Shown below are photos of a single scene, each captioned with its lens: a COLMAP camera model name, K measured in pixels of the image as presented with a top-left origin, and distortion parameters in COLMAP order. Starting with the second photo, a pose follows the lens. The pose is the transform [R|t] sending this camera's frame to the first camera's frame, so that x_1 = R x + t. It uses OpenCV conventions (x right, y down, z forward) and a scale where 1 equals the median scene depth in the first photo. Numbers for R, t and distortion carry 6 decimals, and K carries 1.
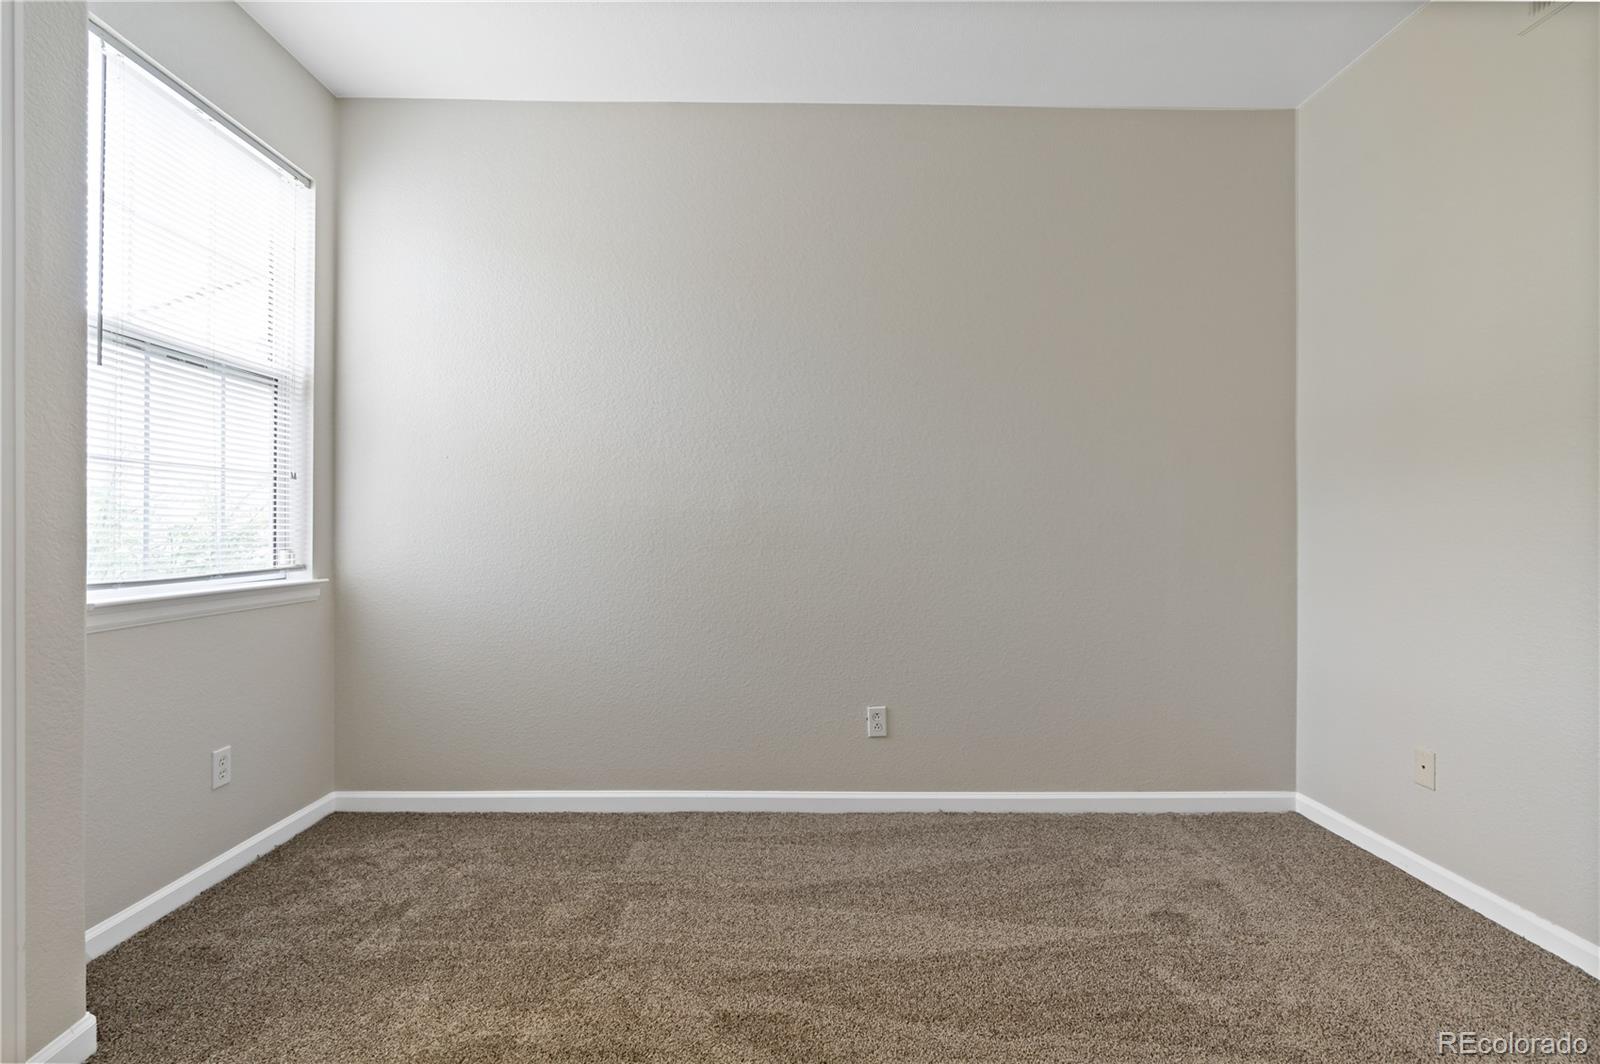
lens RADIAL K [[726.2, 0, 803.4], [0, 726.2, 522.5], [0, 0, 1]] dist [-0.008746, 0.000319]
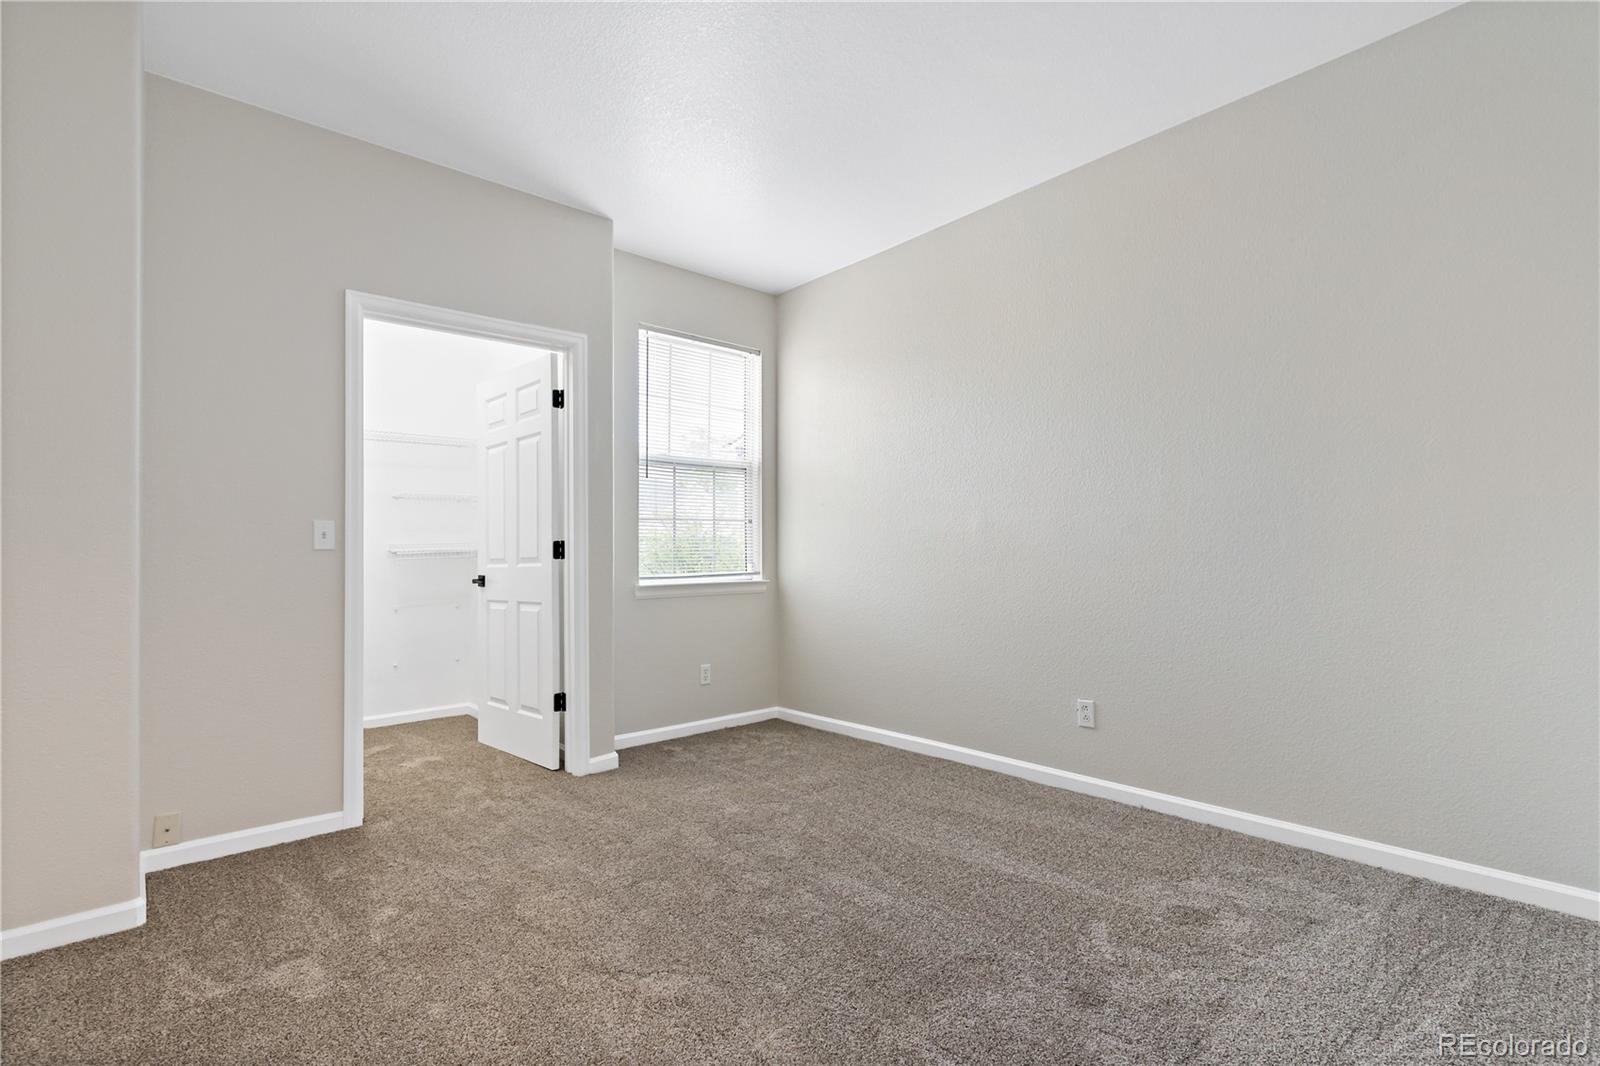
lens RADIAL K [[753.6, 0, 832.3], [0, 753.6, 531.0], [0, 0, 1]] dist [-0.001390, 0.000580]
pose [[0.663651, -0.038168, -0.747068, 0.812209], [0.024728, 0.999271, -0.029086, 0.017922], [0.747633, 0.000829, 0.664111, -0.077408]]
